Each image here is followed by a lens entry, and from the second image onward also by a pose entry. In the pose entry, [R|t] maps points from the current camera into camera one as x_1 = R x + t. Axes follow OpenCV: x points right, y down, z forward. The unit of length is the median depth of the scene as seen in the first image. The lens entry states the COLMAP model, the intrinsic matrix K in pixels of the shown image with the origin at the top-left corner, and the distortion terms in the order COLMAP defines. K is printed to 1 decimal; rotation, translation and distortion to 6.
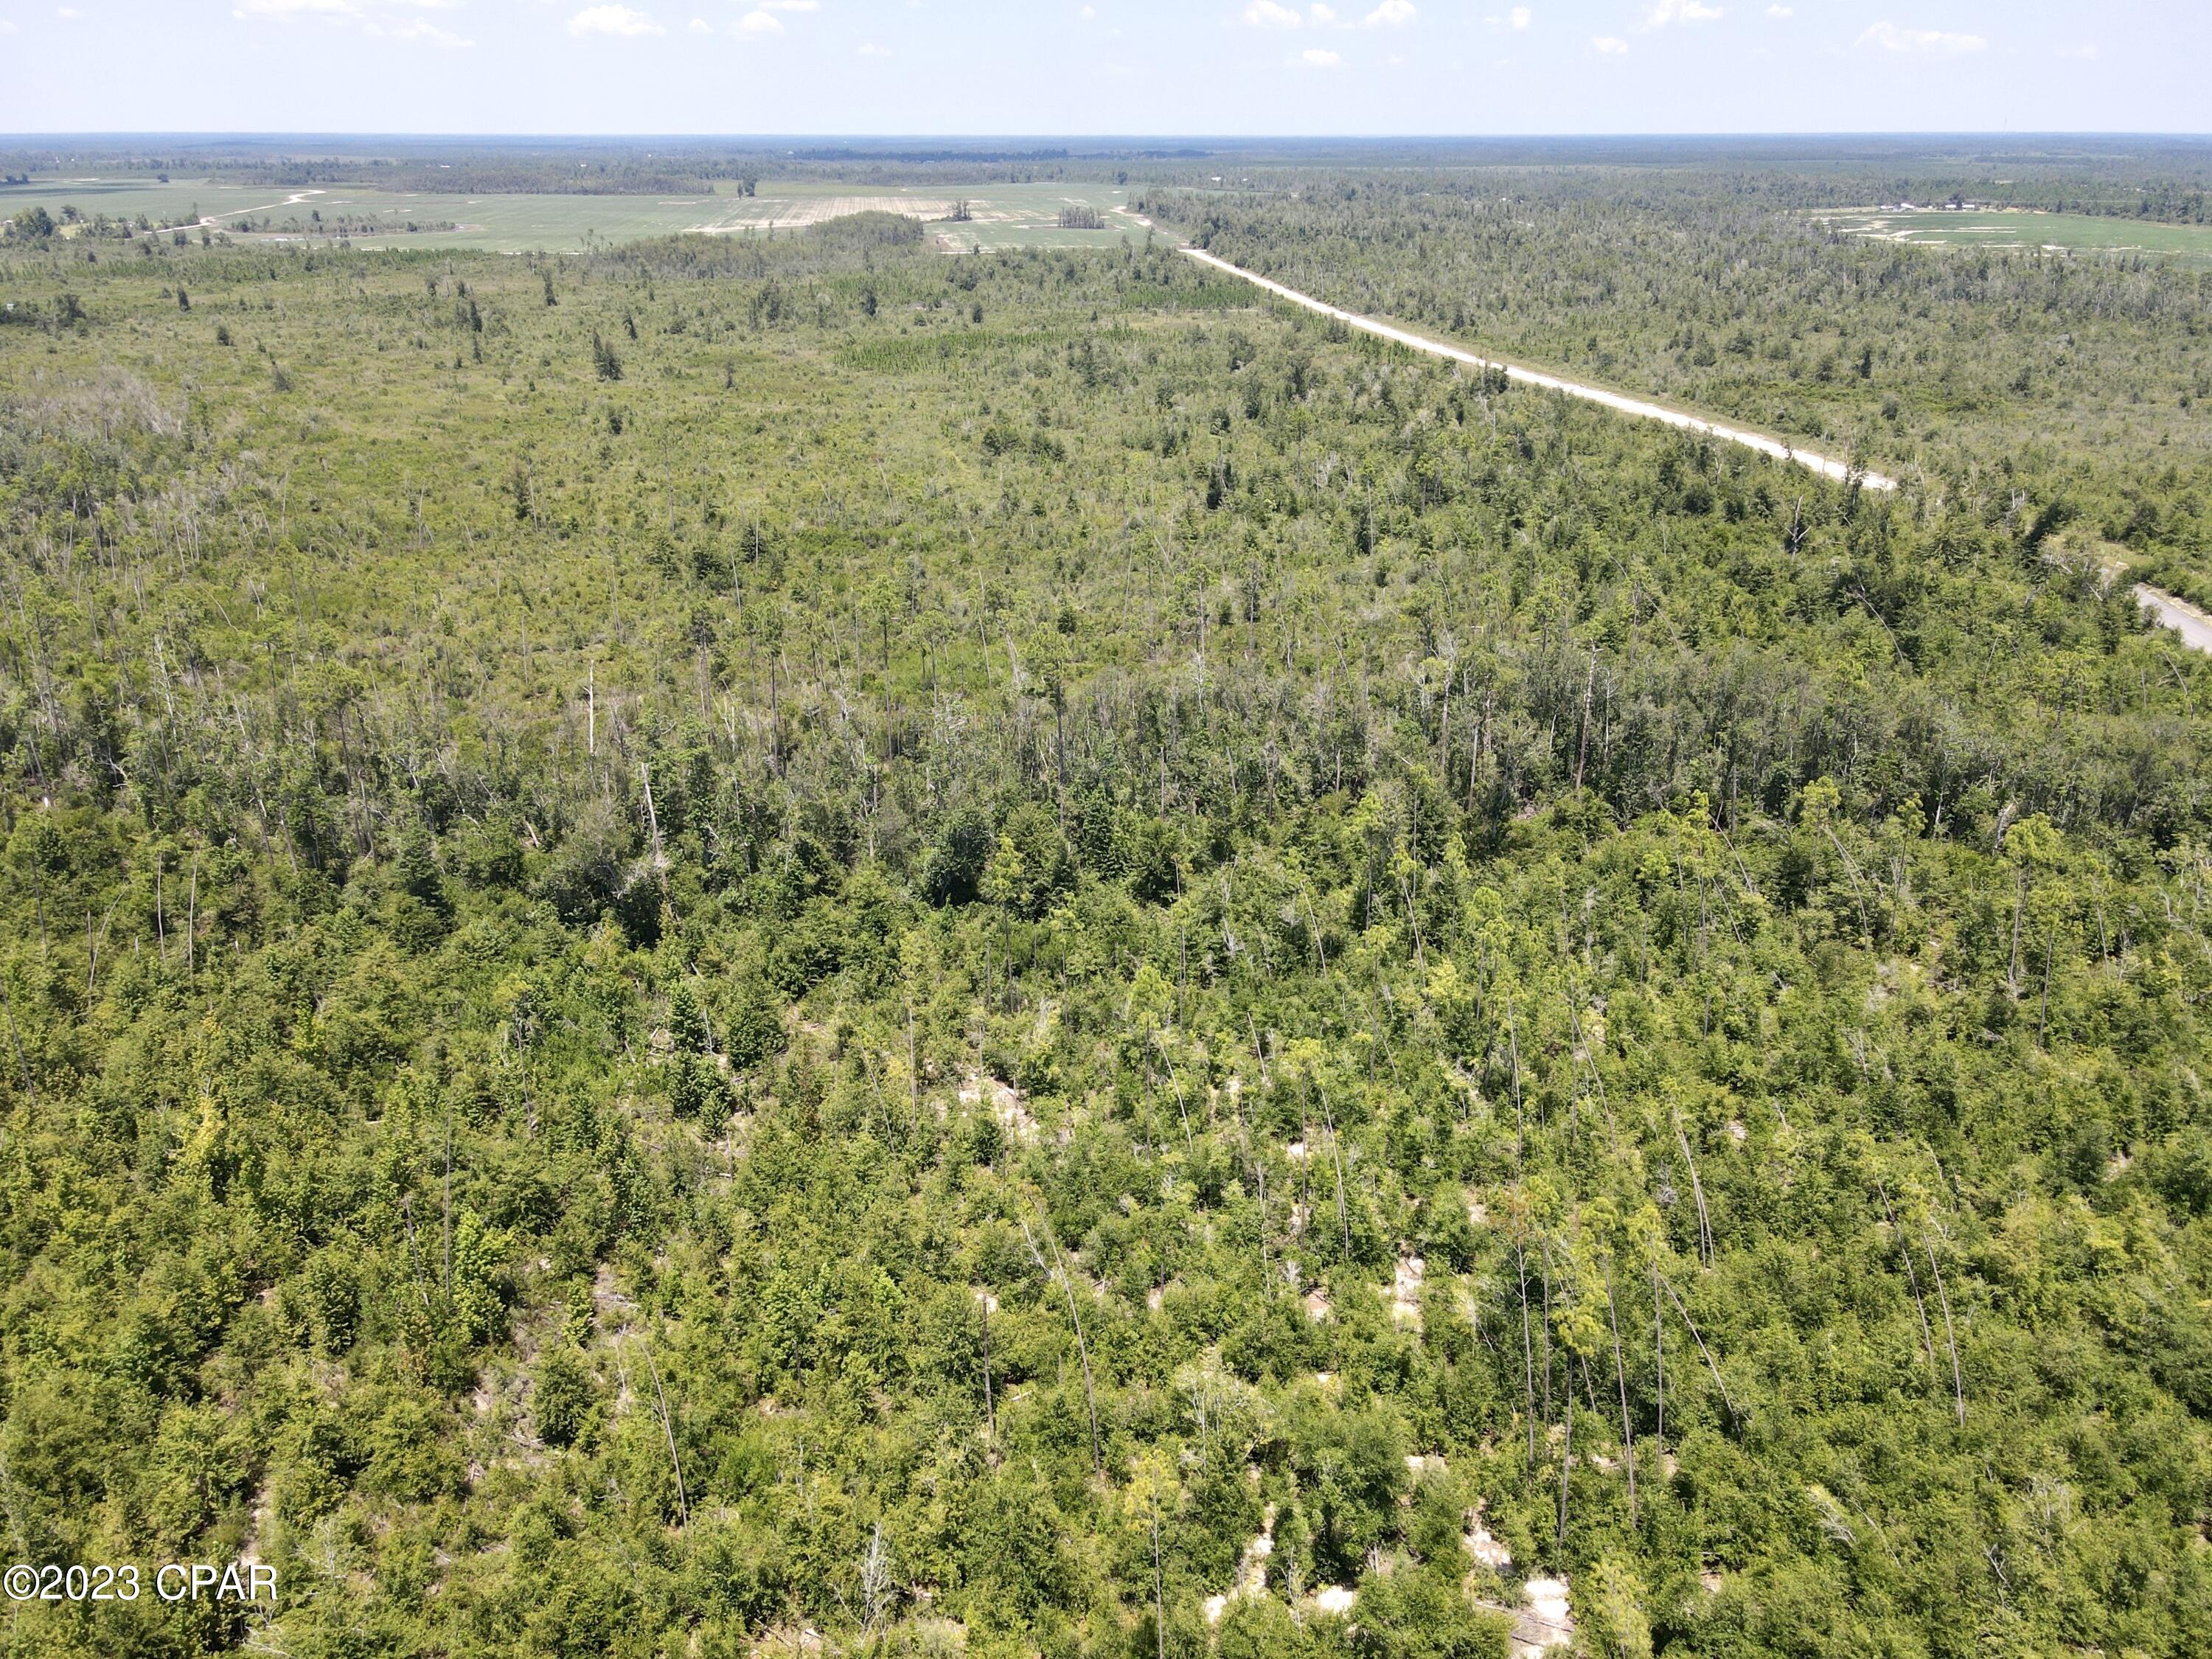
lens RADIAL K [[1598.5, 0, 1099.9], [0, 1598.5, 827.0], [0, 0, 1]] dist [0.000481, 0.024108]
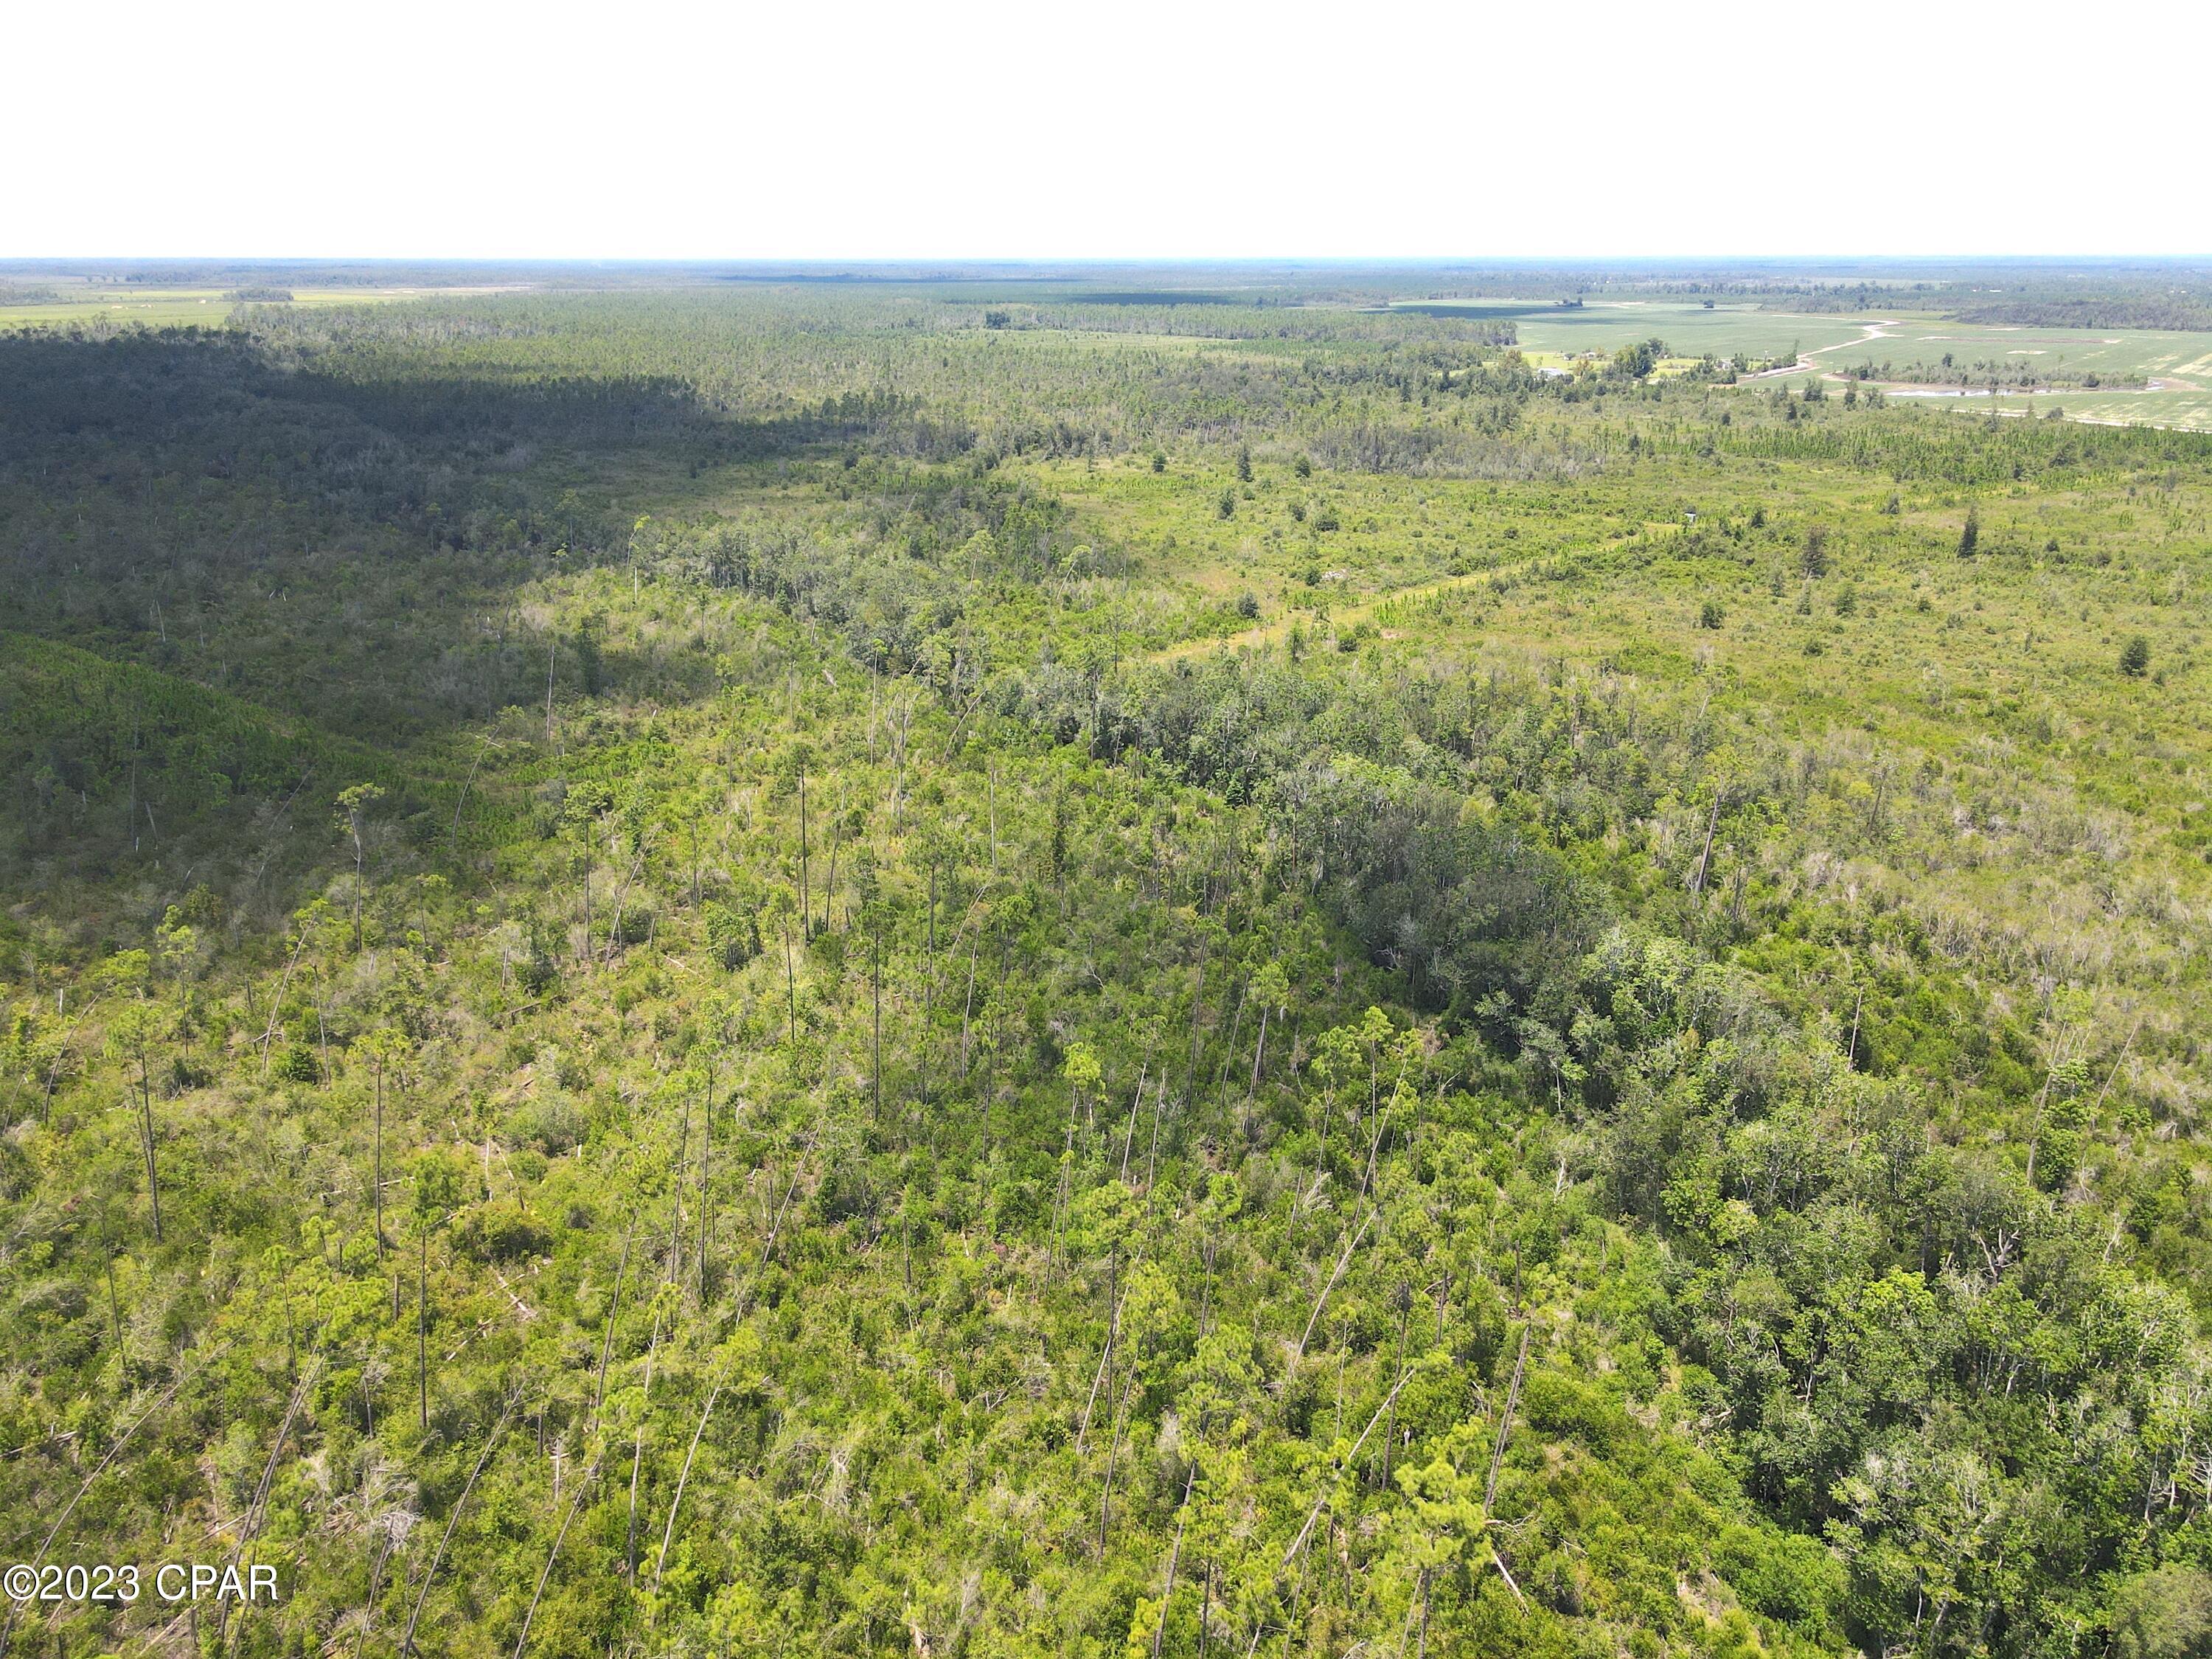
lens RADIAL K [[1598.5, 0, 1099.9], [0, 1598.5, 827.0], [0, 0, 1]] dist [0.000481, 0.024108]
pose [[0.693584, 0.243739, -0.677888, -0.189015], [-0.287219, 0.956556, 0.050067, -0.084546], [0.660641, 0.159977, 0.733459, 0.192711]]
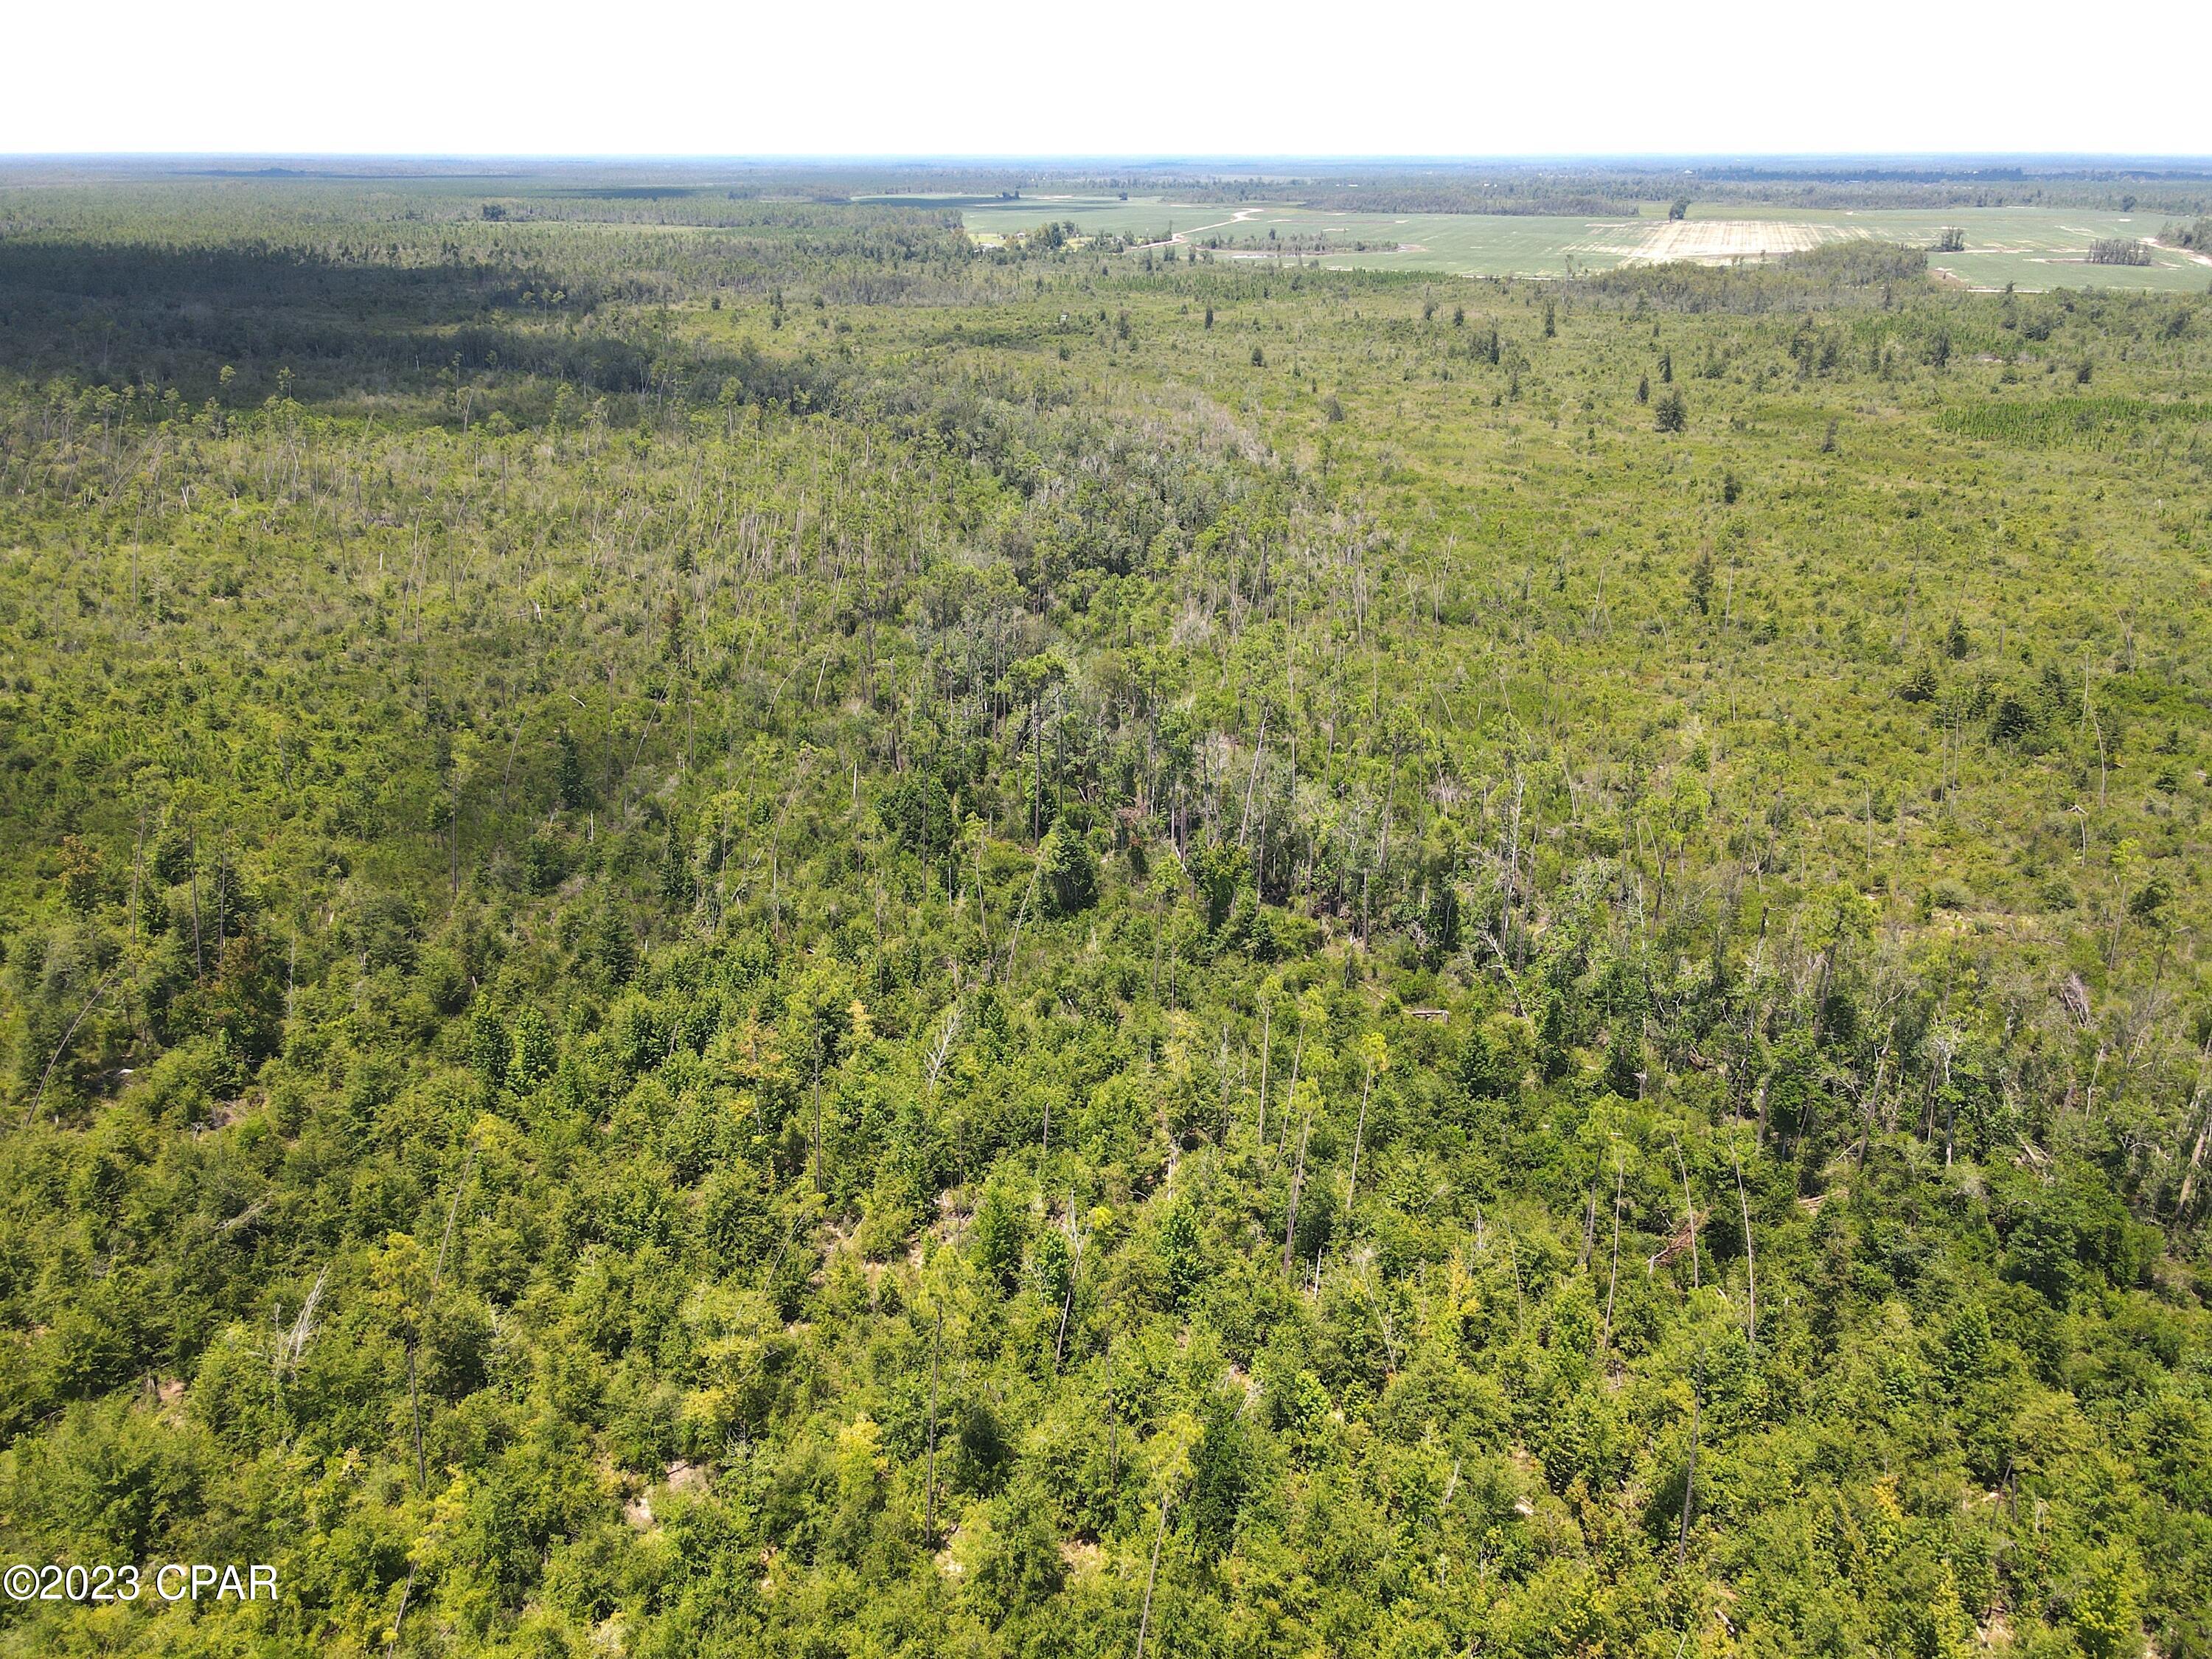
lens RADIAL K [[1602.0, 0, 1096.6], [0, 1602.0, 829.4], [0, 0, 1]] dist [0.031445, -0.023925]
pose [[0.882882, 0.183267, -0.432358, -0.063644], [-0.187933, 0.981649, 0.032337, -0.011555], [0.430350, 0.052704, 0.901122, 0.024058]]
